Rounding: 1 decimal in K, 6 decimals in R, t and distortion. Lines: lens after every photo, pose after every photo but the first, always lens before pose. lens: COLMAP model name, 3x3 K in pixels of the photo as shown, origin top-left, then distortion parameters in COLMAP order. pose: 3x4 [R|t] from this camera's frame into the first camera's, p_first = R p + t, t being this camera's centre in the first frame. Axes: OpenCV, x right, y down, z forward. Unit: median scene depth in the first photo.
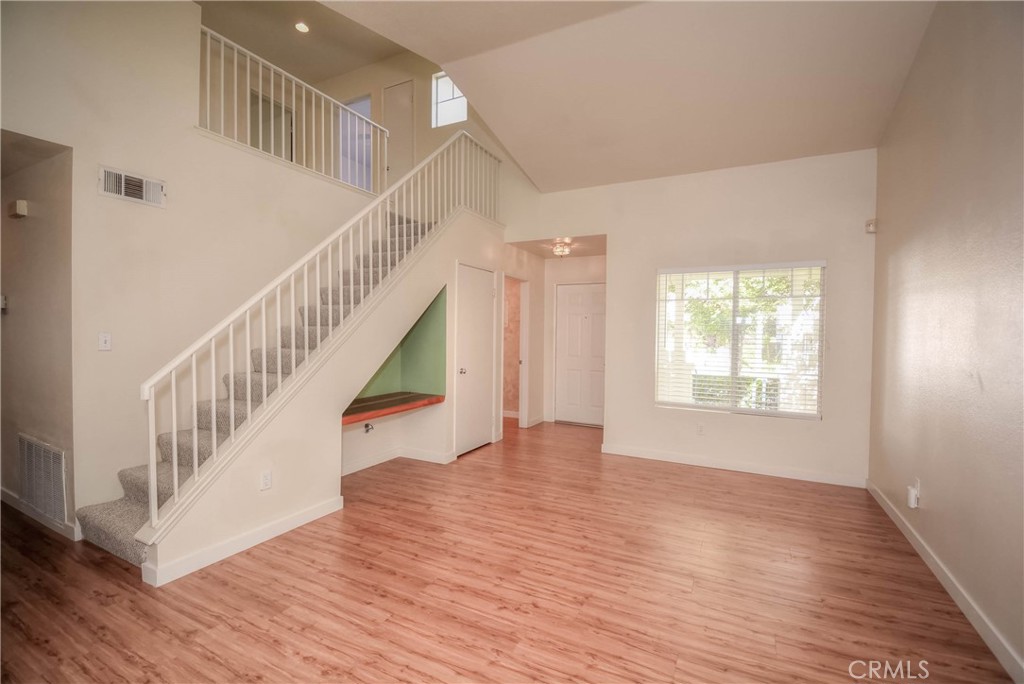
lens RADIAL K [[453.3, 0, 518.7], [0, 453.3, 346.0], [0, 0, 1]] dist [-0.007460, -0.008271]
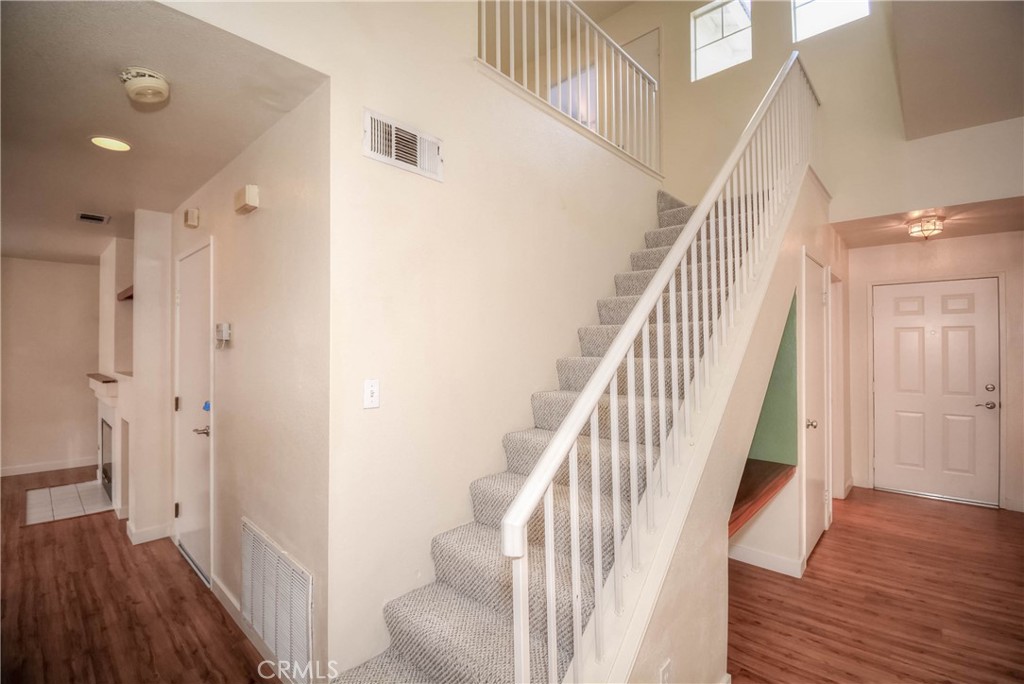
lens RADIAL K [[453.3, 0, 507.9], [0, 453.3, 338.2], [0, 0, 1]] dist [-0.007460, -0.008271]
pose [[0.960369, -0.018647, -0.278107, -0.556198], [0.004537, 0.998673, -0.051290, -0.050838], [0.278695, 0.047996, 0.959180, 0.444503]]
